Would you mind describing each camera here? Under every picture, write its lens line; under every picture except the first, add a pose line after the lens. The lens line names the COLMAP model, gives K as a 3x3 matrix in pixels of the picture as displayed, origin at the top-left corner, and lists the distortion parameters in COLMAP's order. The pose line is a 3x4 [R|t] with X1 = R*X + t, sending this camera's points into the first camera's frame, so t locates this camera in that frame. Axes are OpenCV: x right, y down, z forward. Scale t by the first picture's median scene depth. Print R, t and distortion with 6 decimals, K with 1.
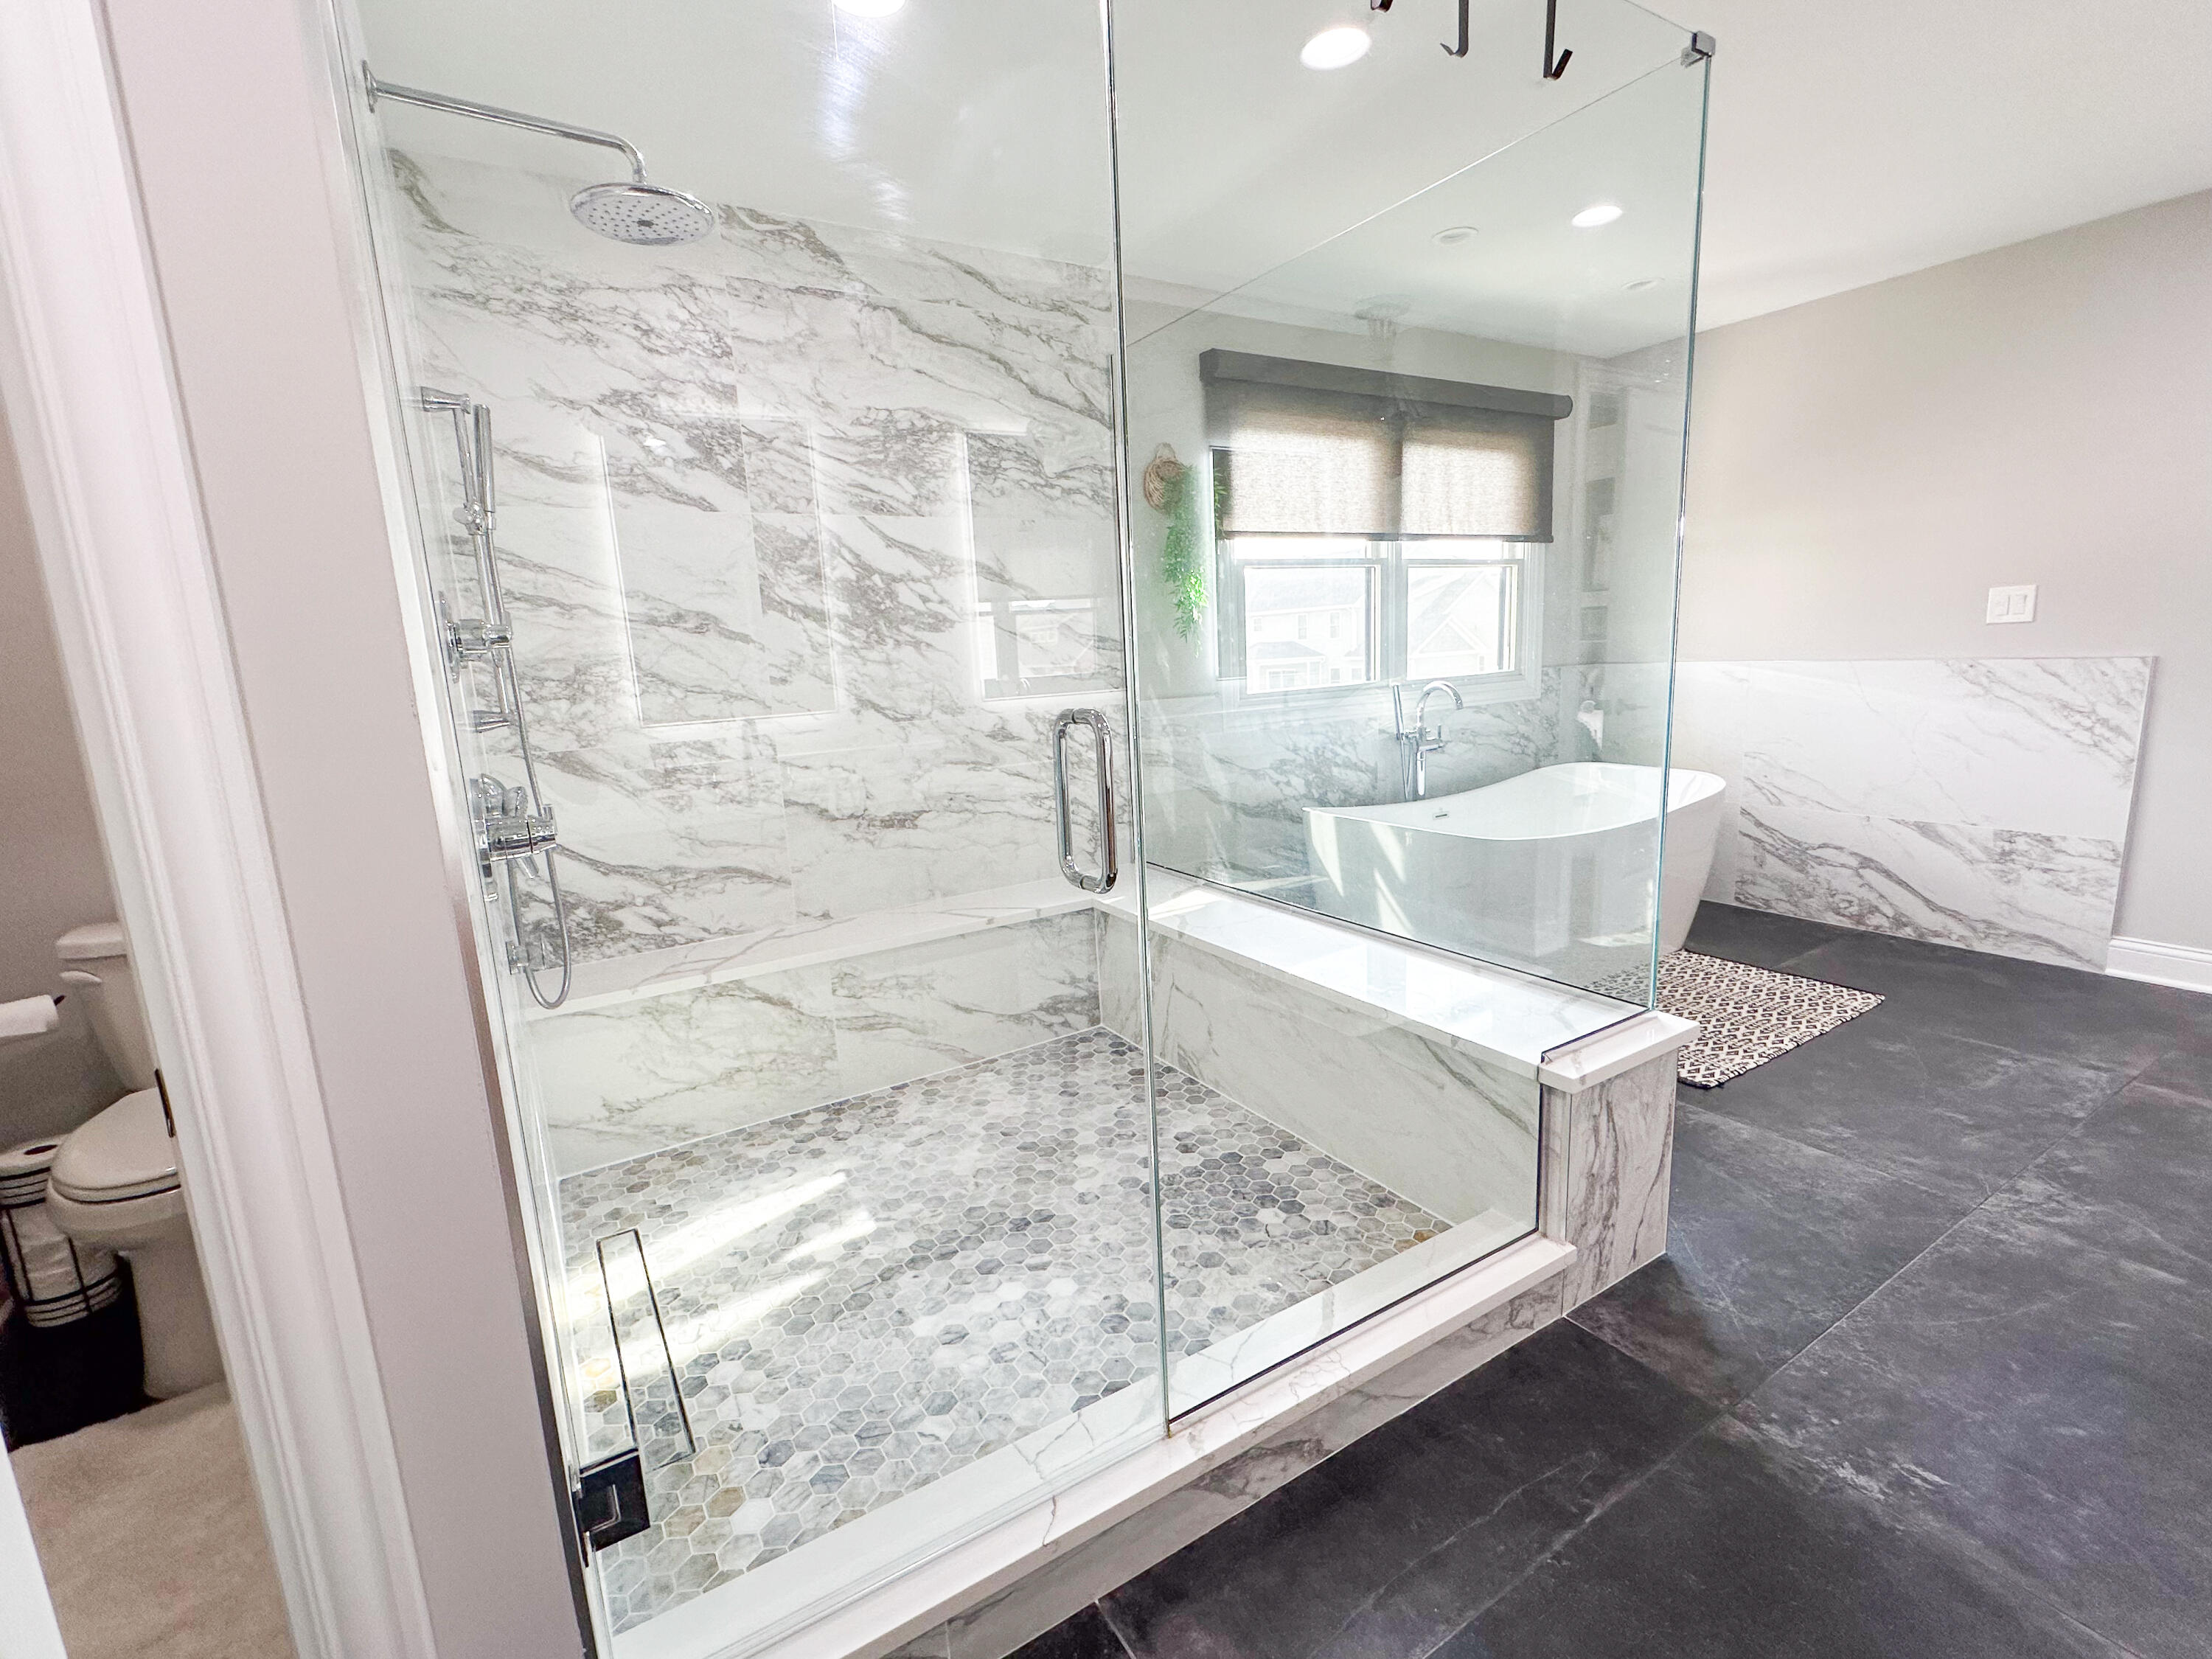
lens RADIAL K [[995.5, 0, 1106.0], [0, 995.5, 837.7], [0, 0, 1]] dist [-0.001313, 0.000554]
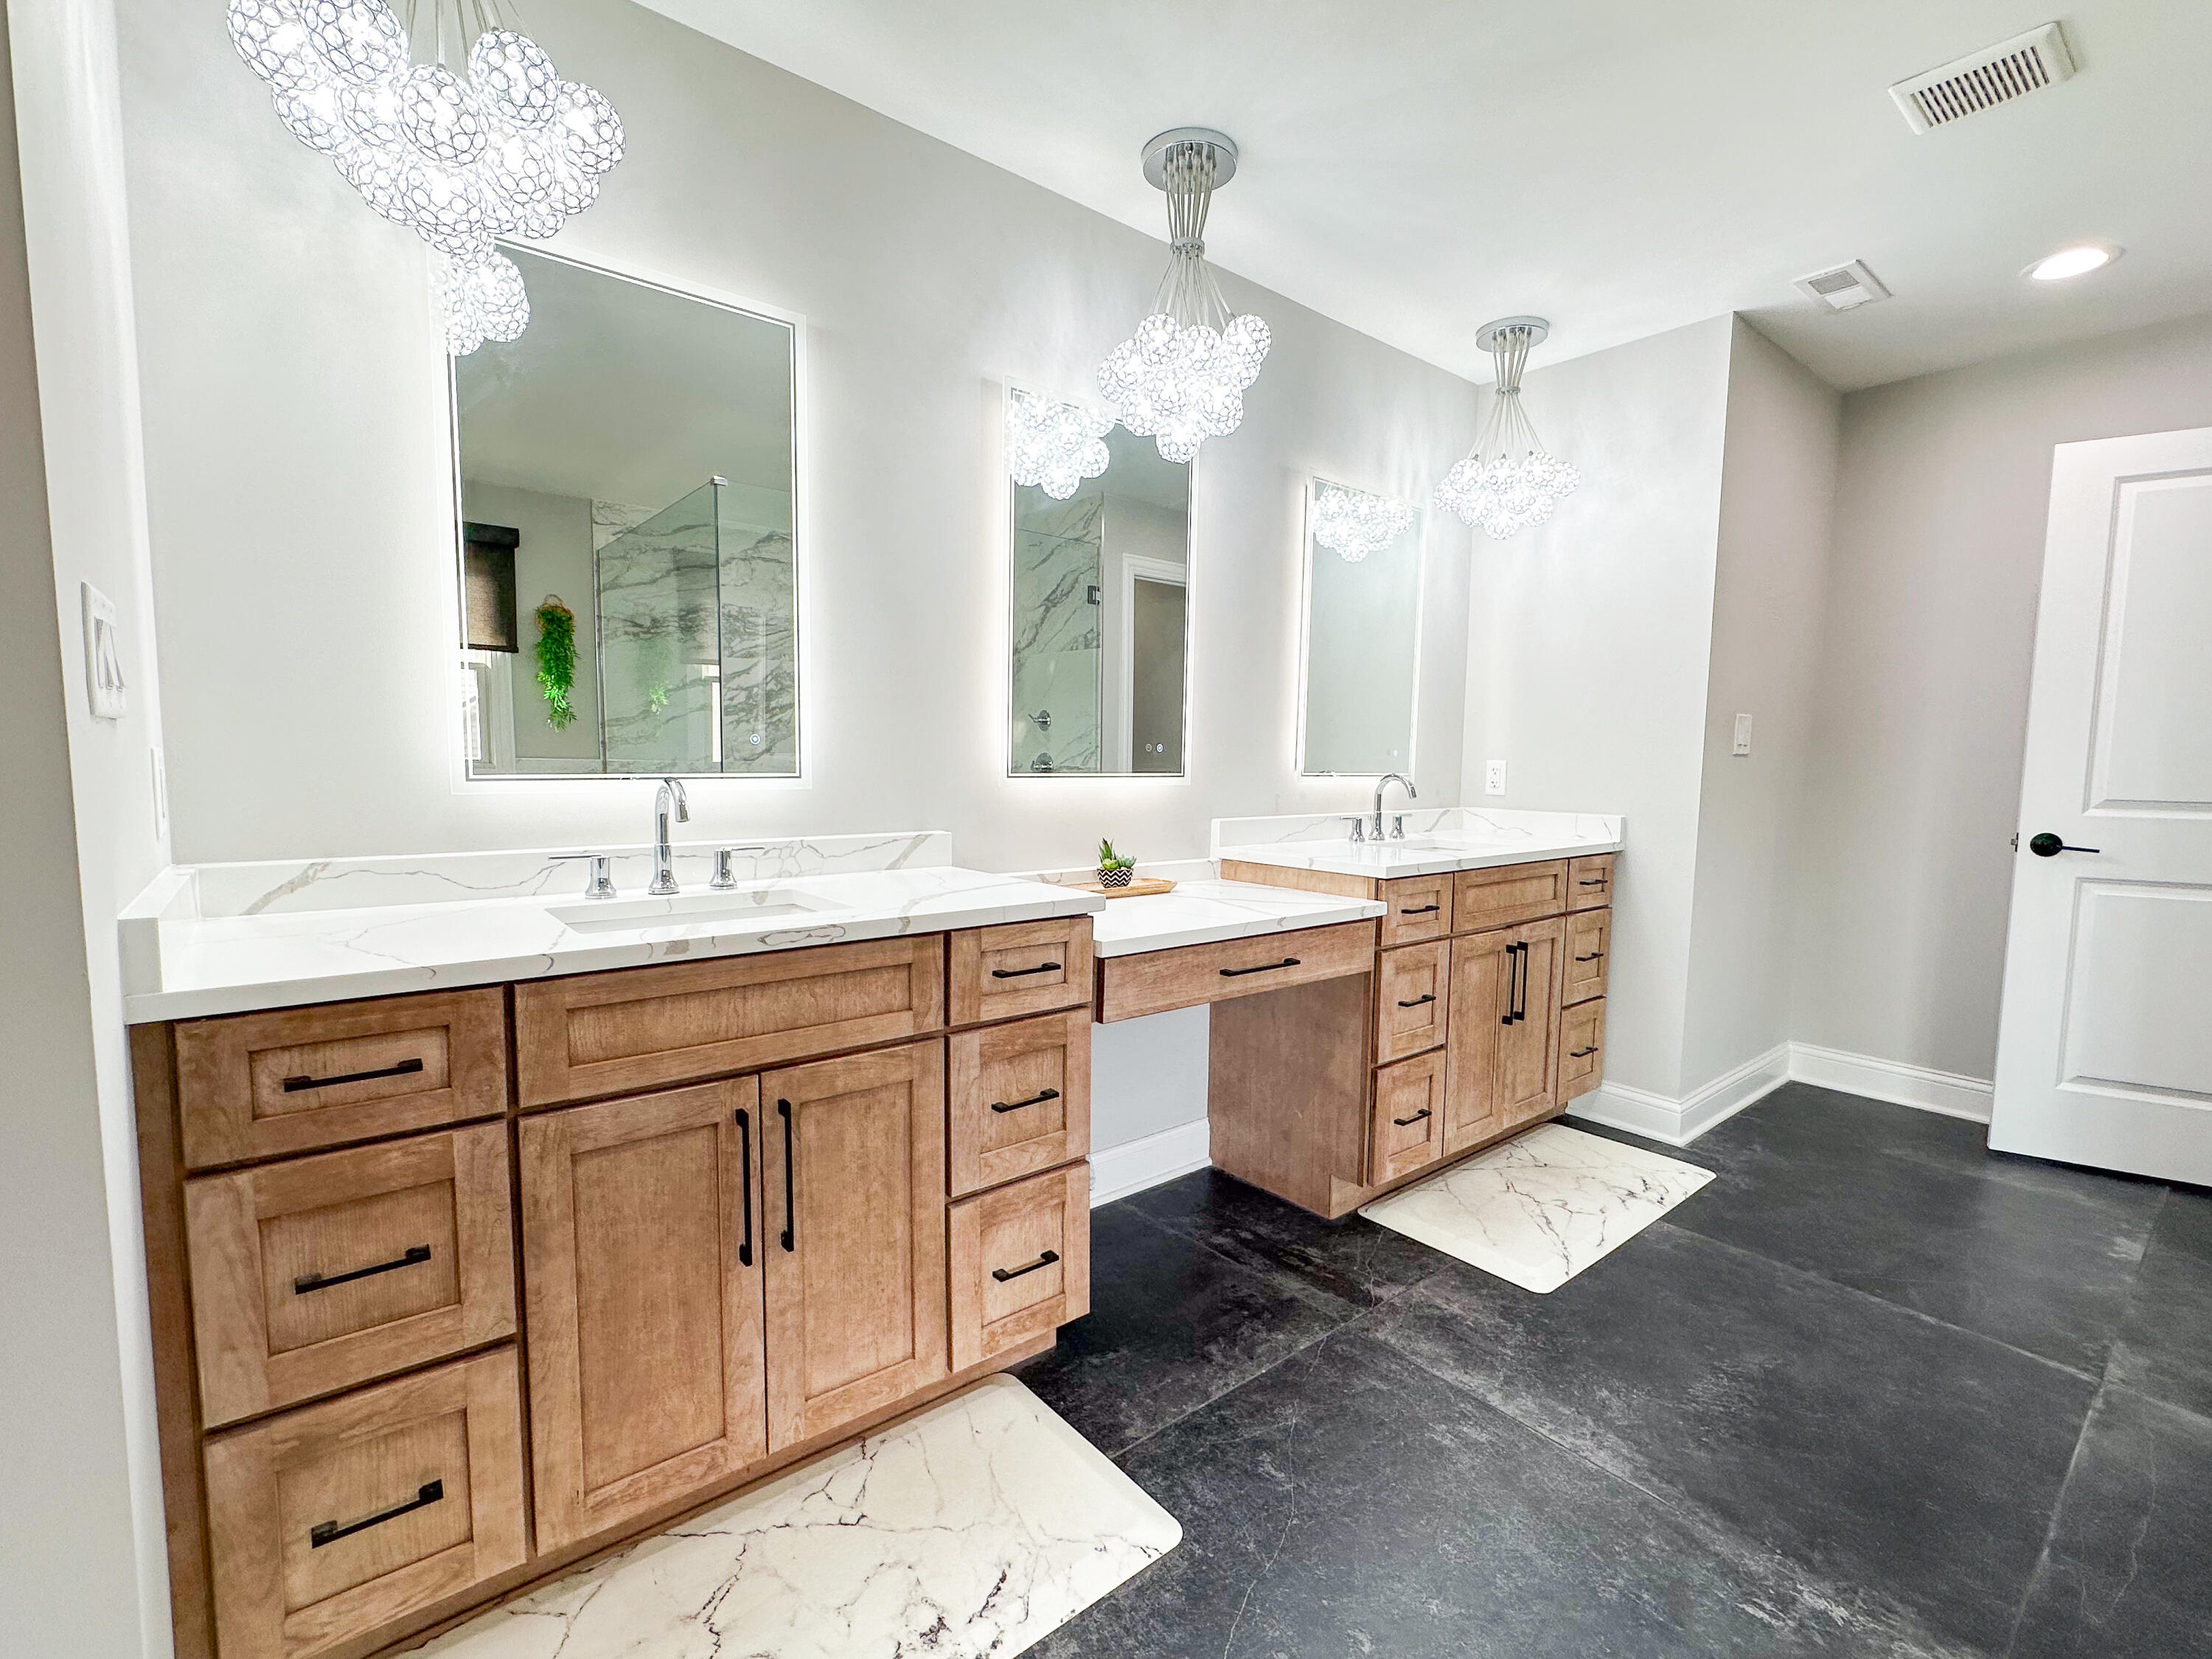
lens RADIAL K [[986.7, 0, 1104.0], [0, 986.7, 836.6], [0, 0, 1]] dist [-0.002852, 0.000361]
pose [[-0.990640, 0.046515, -0.128331, 0.776082], [0.008960, 0.960278, 0.278900, -0.166471], [0.136207, 0.275139, -0.951707, 0.813993]]
